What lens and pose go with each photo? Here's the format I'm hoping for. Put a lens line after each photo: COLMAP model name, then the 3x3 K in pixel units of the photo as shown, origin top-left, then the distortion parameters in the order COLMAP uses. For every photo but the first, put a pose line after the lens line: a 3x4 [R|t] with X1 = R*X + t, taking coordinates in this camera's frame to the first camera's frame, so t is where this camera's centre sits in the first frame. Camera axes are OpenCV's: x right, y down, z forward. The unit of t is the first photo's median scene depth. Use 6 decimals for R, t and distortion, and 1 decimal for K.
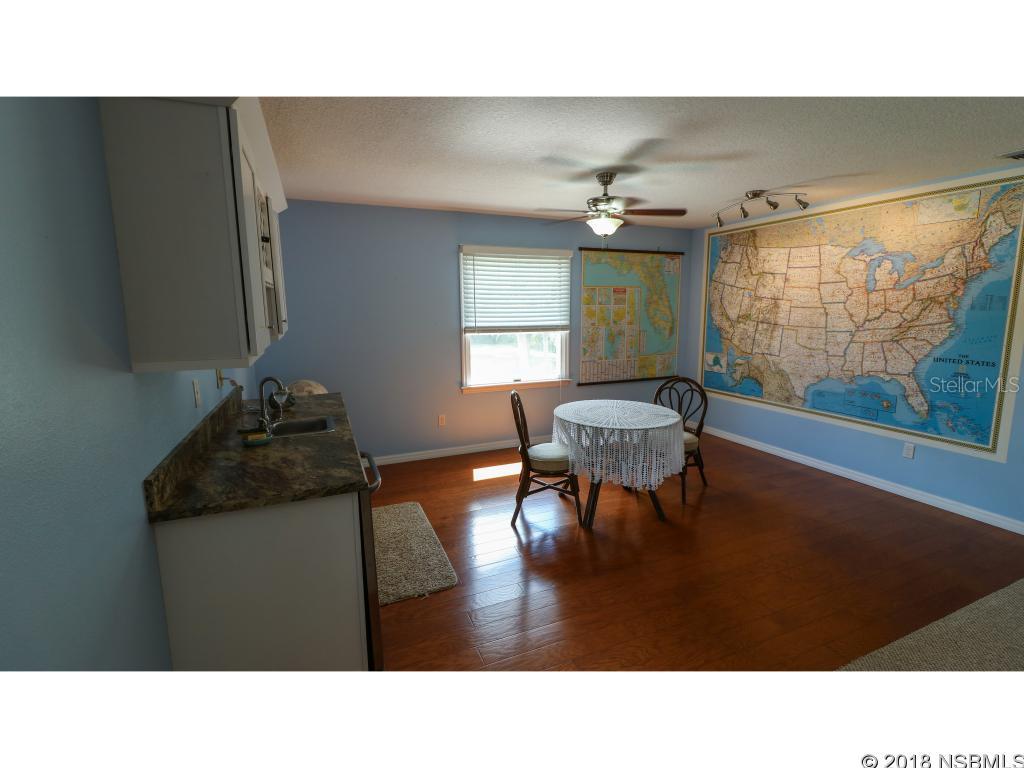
lens RADIAL K [[470.4, 0, 510.1], [0, 470.4, 381.5], [0, 0, 1]] dist [-0.004116, -0.004603]
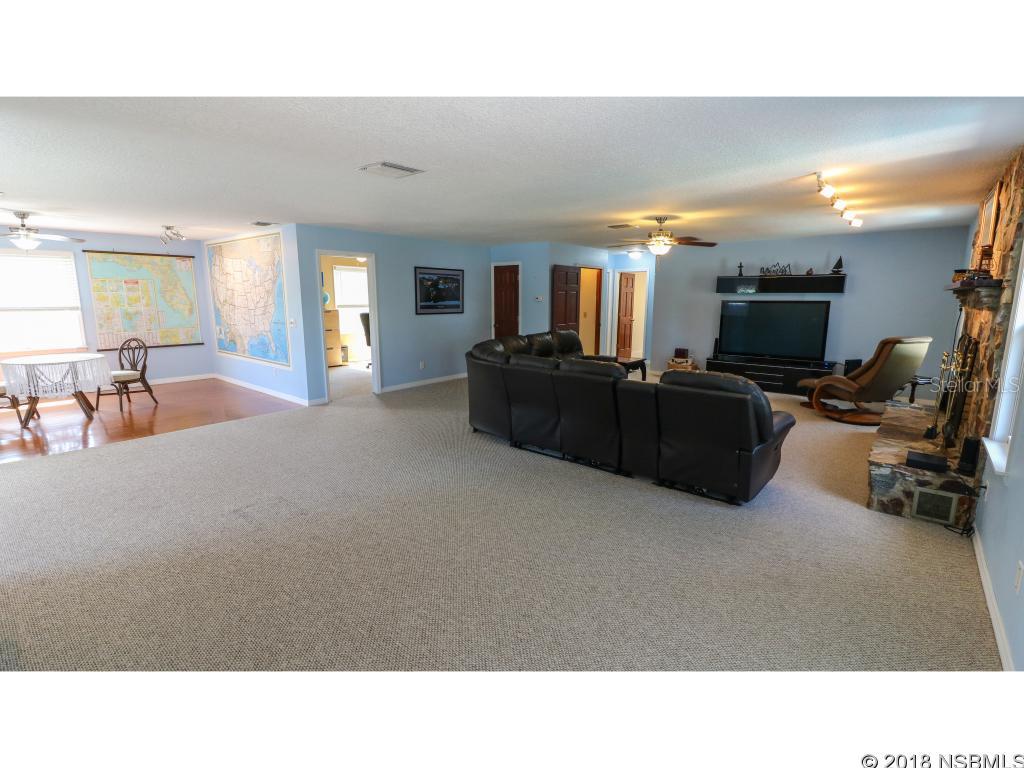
lens RADIAL K [[470.4, 0, 516.6], [0, 470.4, 382.6], [0, 0, 1]] dist [-0.004116, -0.004603]
pose [[0.876720, -0.073988, 0.475276, 0.562617], [0.061830, 0.997236, 0.041189, 0.119364], [-0.477010, -0.006725, 0.878872, -0.779256]]
